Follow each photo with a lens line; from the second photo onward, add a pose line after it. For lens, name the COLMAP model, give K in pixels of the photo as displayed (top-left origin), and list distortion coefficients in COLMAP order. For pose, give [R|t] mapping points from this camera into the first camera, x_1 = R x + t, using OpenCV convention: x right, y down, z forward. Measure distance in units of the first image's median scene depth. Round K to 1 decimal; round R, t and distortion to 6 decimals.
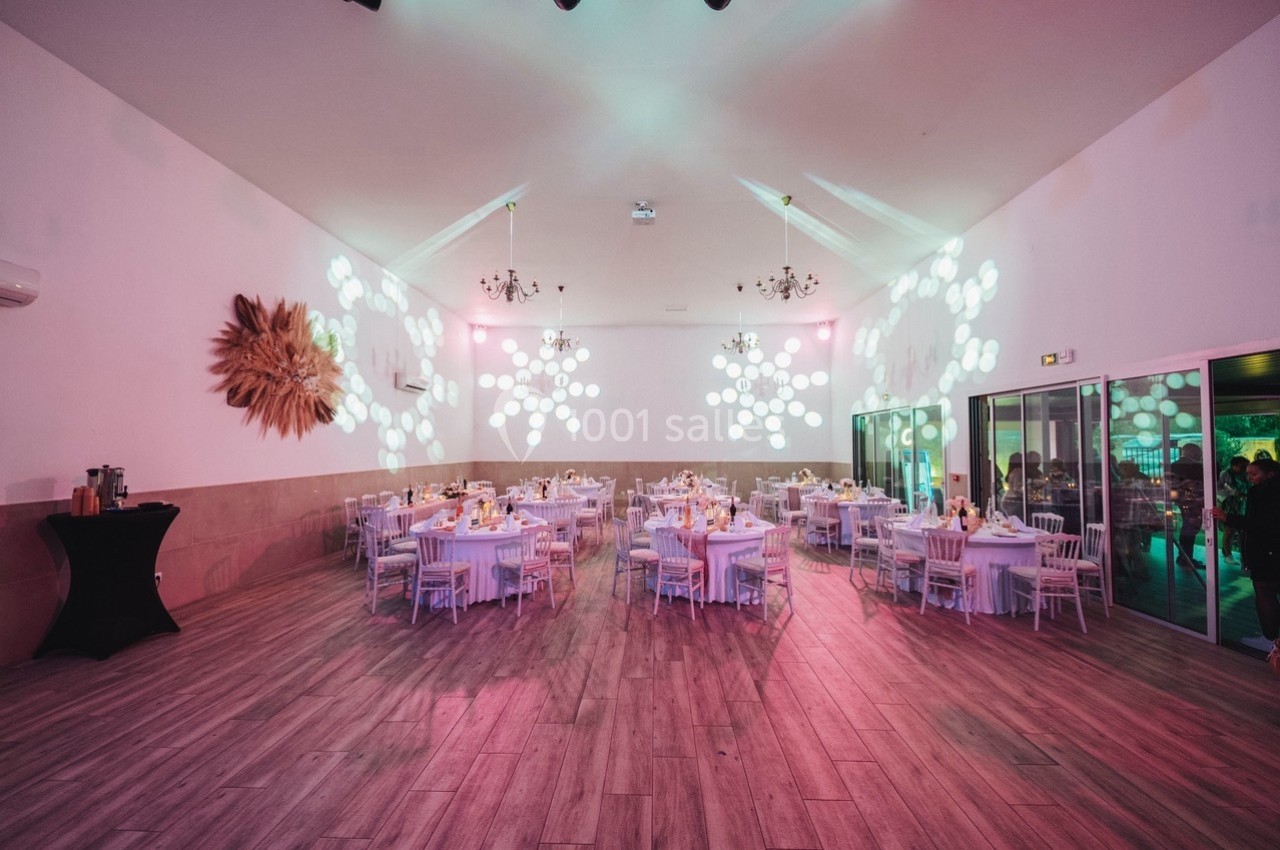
lens RADIAL K [[521.4, 0, 640.0], [0, 521.4, 425.0], [0, 0, 1]] dist [0.000410, 0.000130]
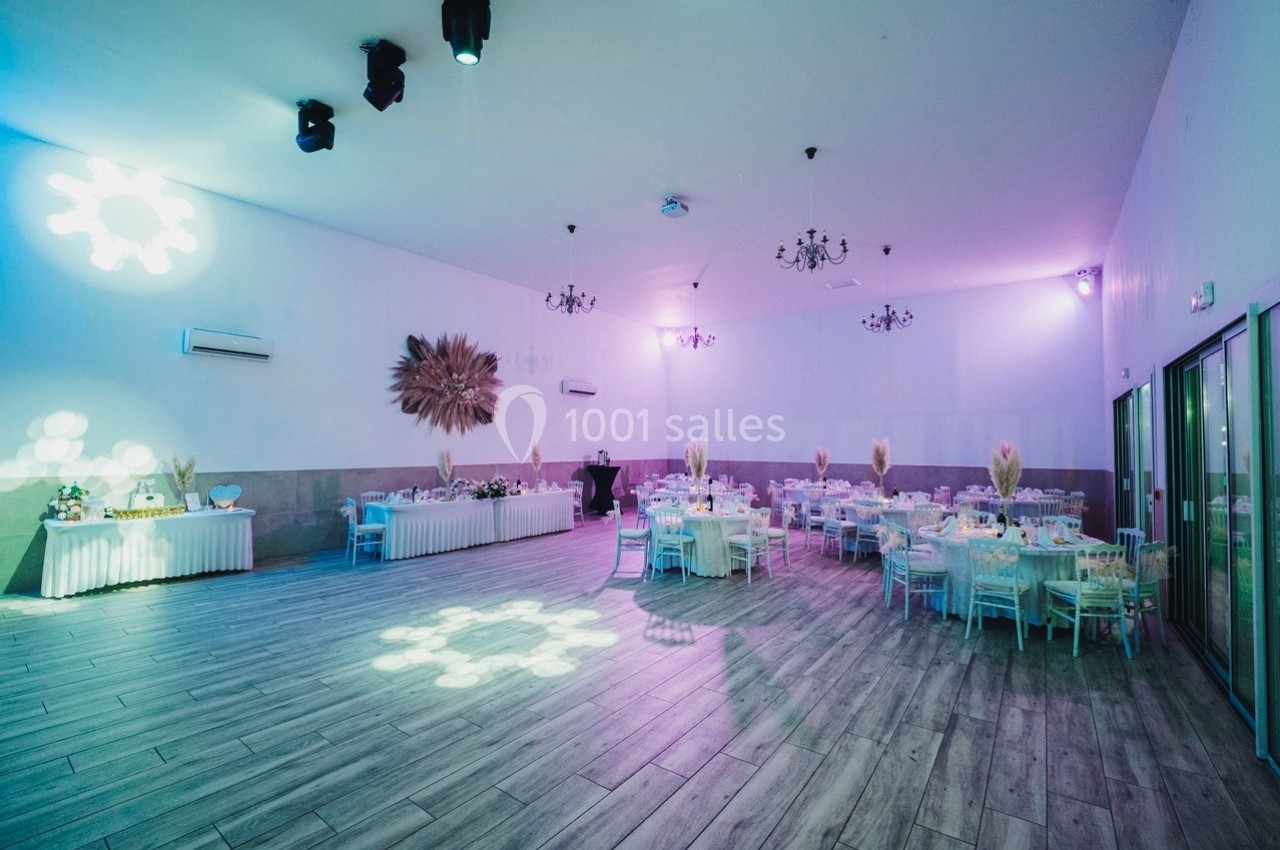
lens RADIAL K [[550.2, 0, 640.0], [0, 550.2, 425.0], [0, 0, 1]] dist [0.000599, 0.000124]
pose [[0.819101, -0.010154, -0.573559, 0.623224], [0.011111, 0.999937, -0.001836, 0.008459], [0.573542, -0.004869, 0.819162, 0.110492]]
